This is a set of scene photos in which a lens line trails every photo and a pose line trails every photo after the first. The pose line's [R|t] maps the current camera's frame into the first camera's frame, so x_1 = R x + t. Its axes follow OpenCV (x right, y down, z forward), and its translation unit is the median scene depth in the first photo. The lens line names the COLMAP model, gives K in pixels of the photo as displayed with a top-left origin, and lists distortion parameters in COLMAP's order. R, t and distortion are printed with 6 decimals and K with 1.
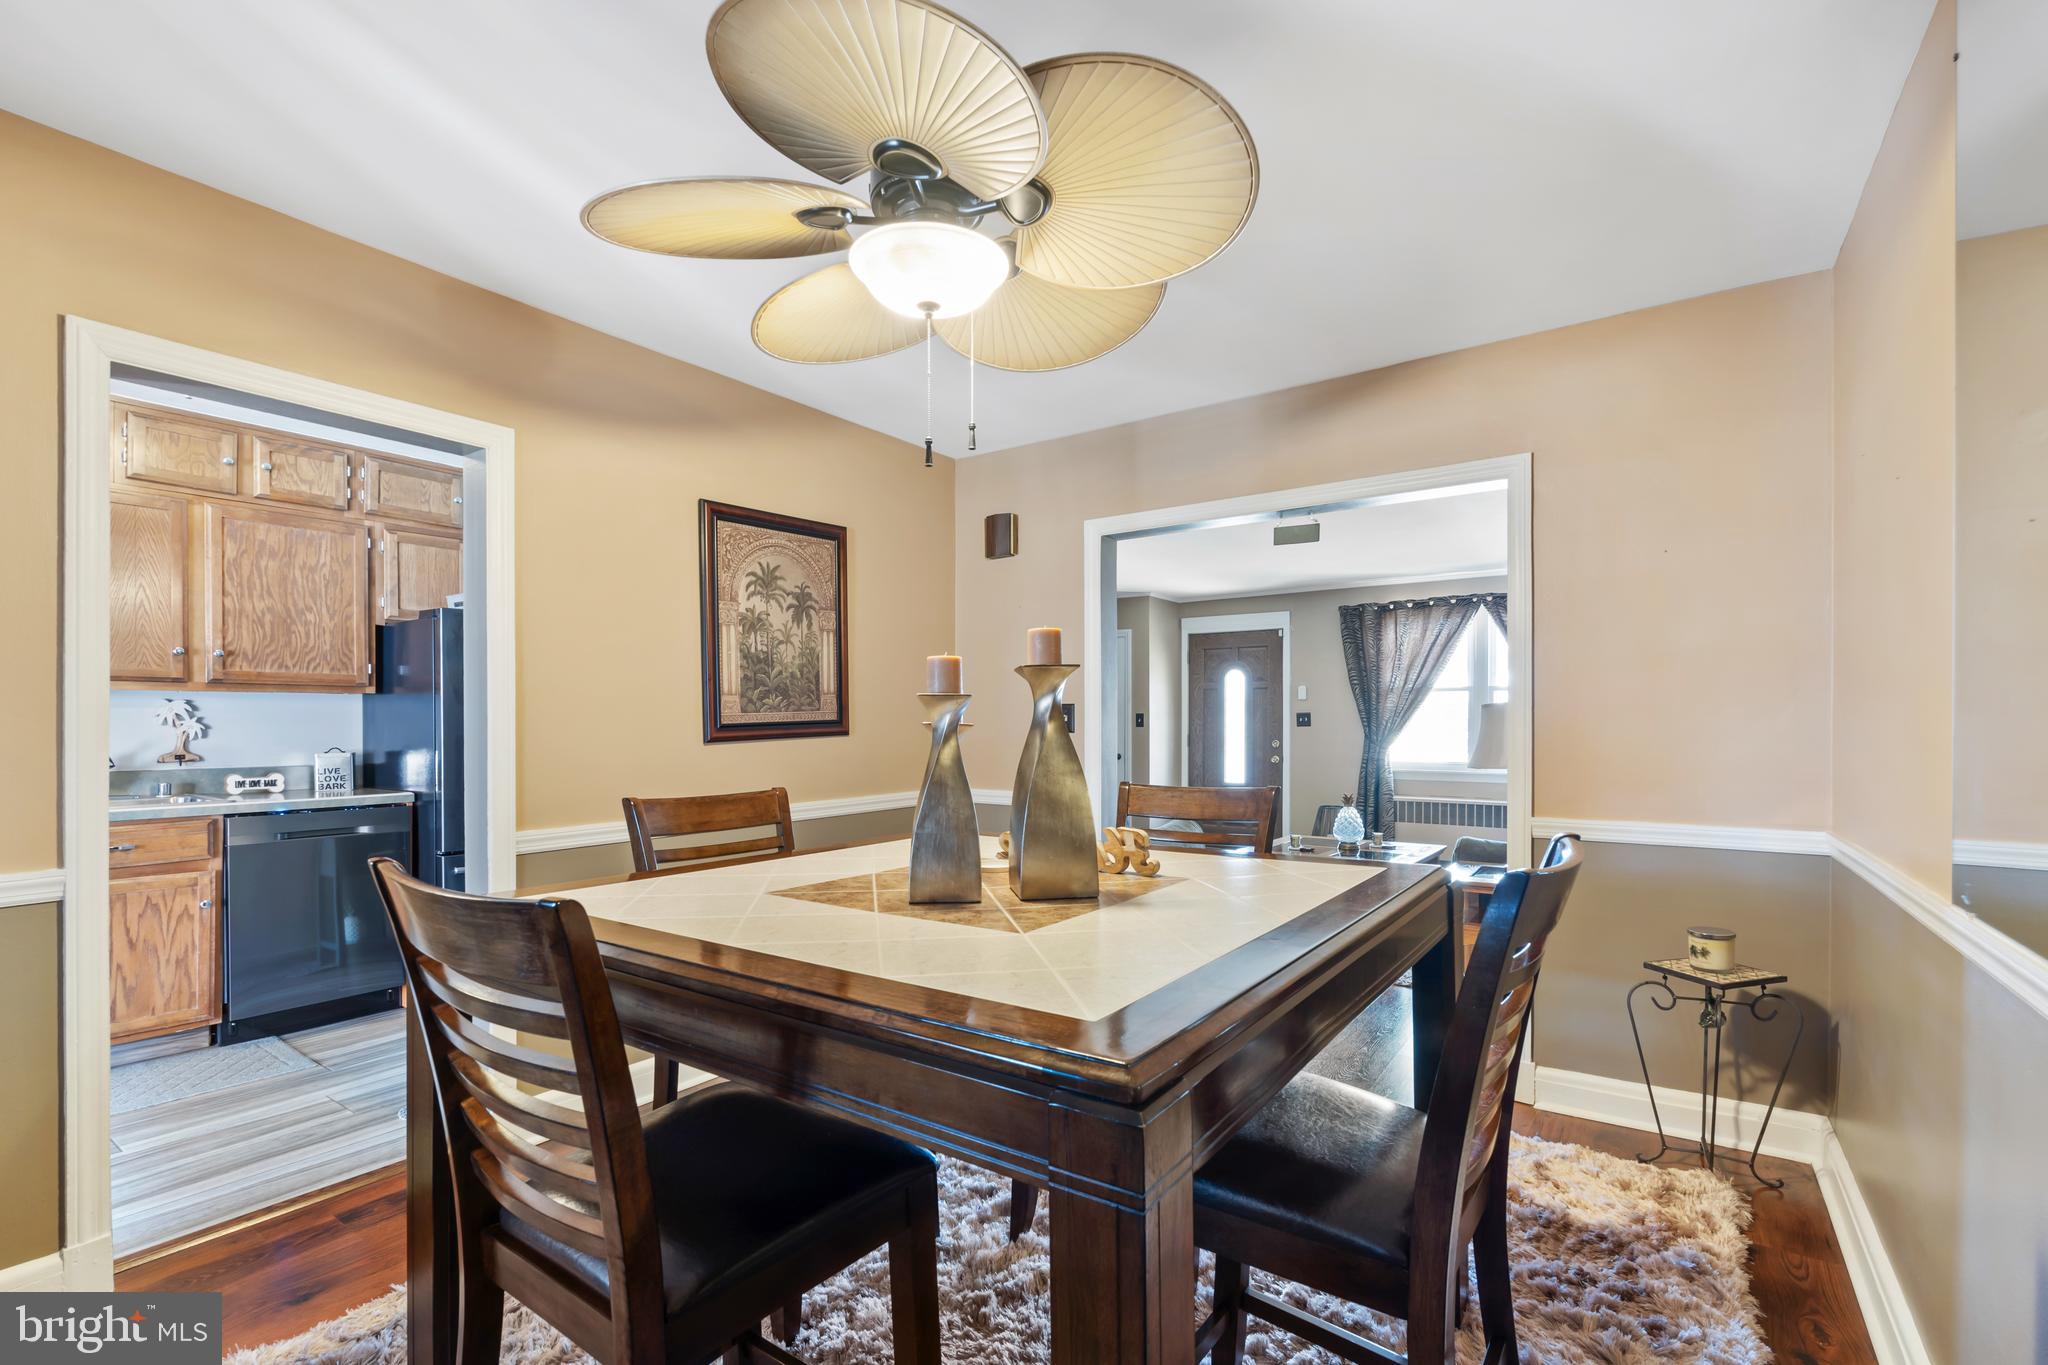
lens RADIAL K [[911.1, 0, 1023.6], [0, 911.1, 725.2], [0, 0, 1]] dist [-0.001665, -0.000196]
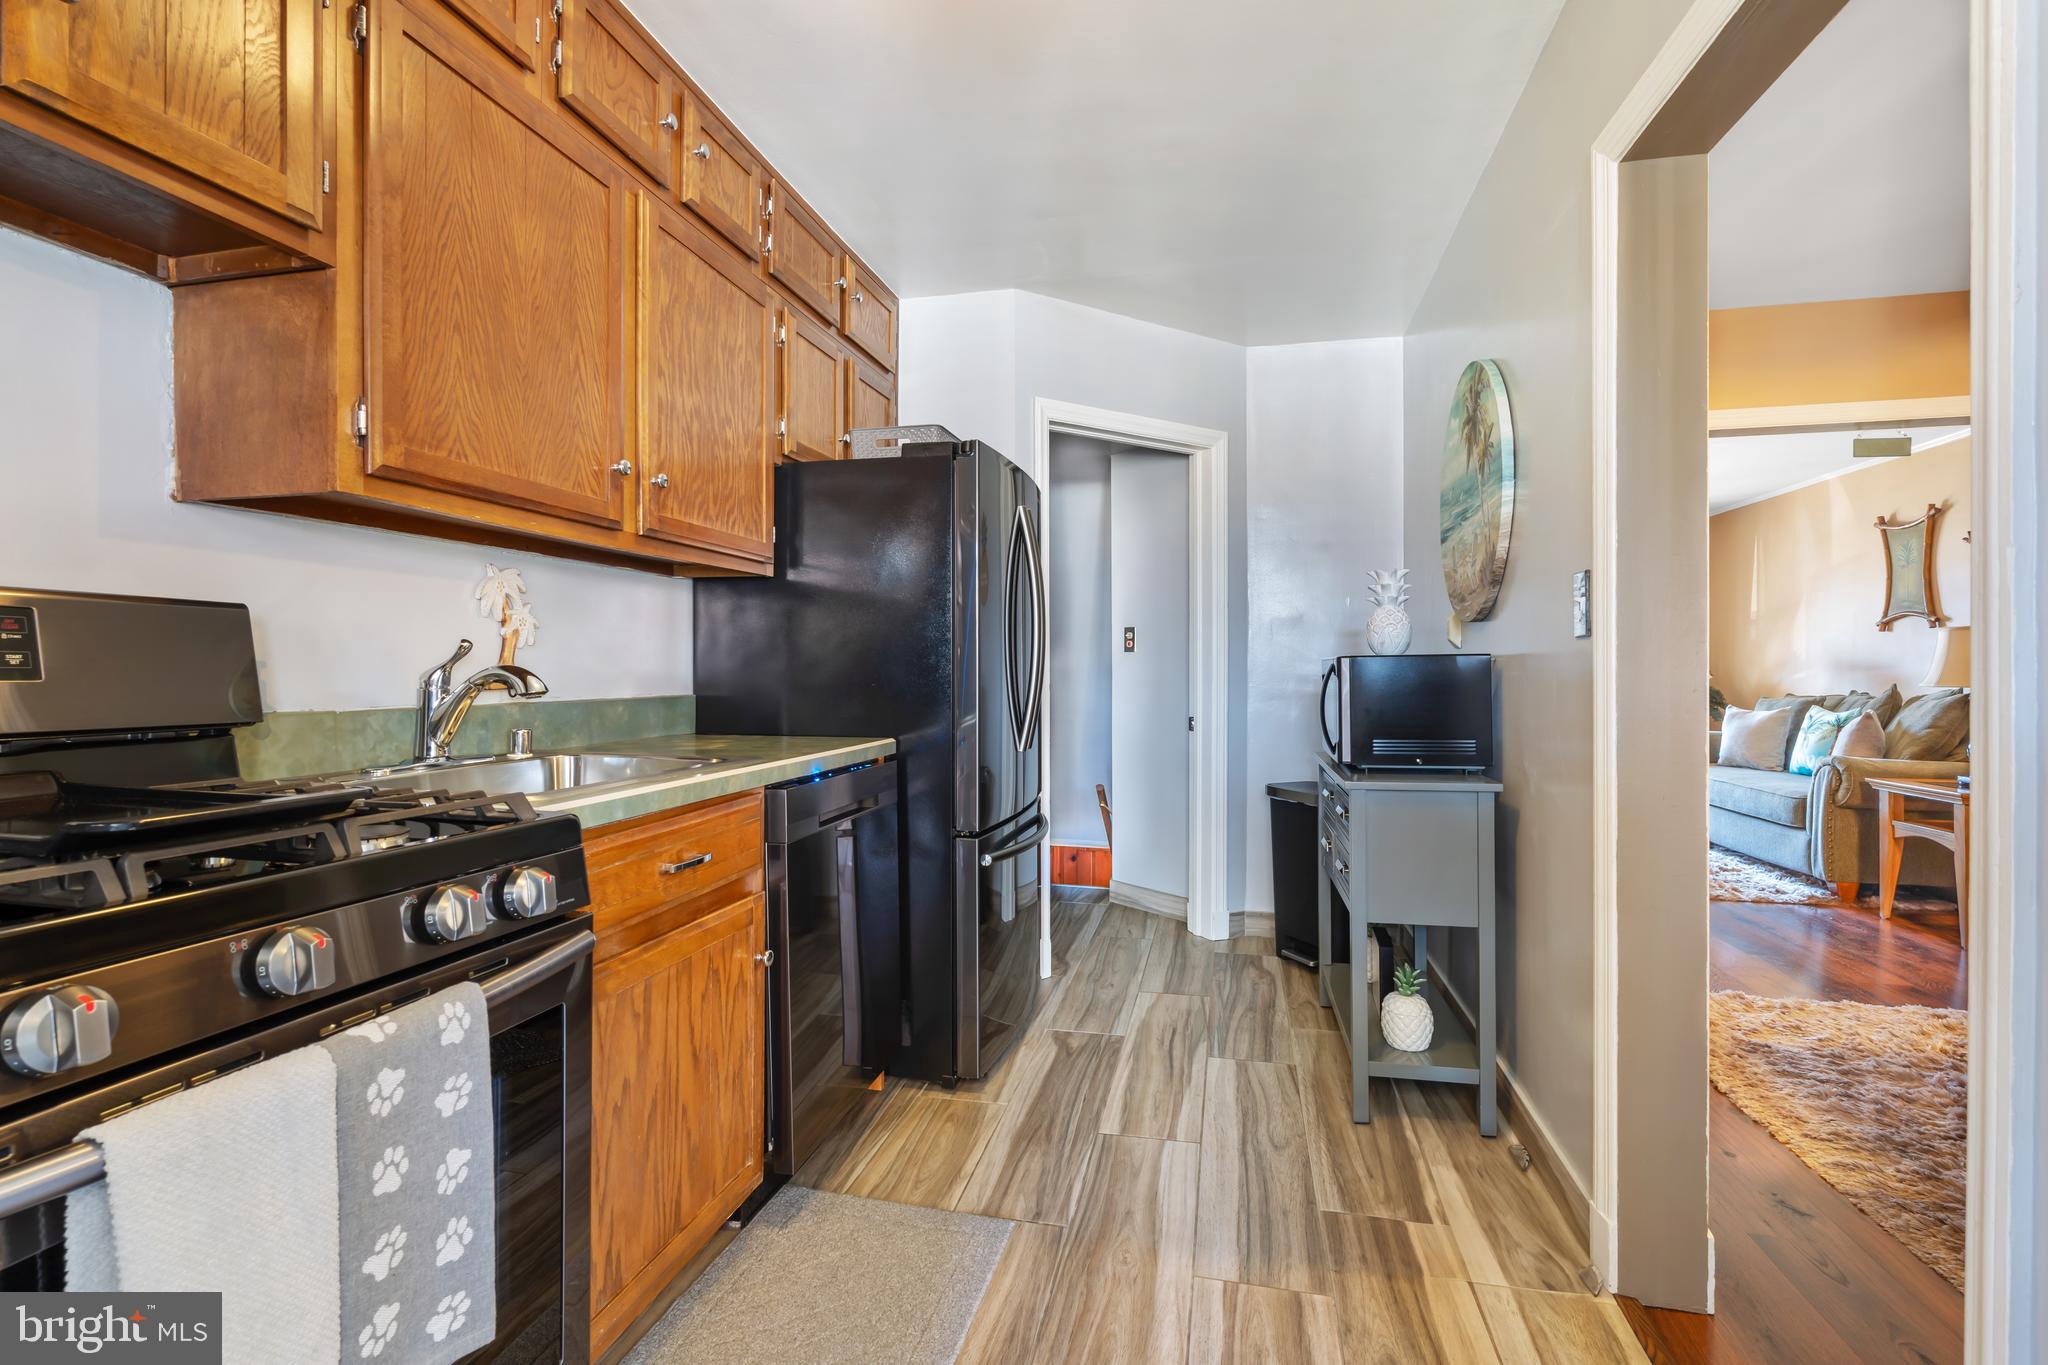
lens RADIAL K [[911.1, 0, 1025.8], [0, 911.1, 666.3], [0, 0, 1]] dist [-0.001665, -0.000196]
pose [[0.927296, 0.004941, 0.374296, -0.922837], [-0.002713, 0.999975, -0.006478, 0.032804], [-0.374319, 0.004991, 0.927287, 0.447934]]
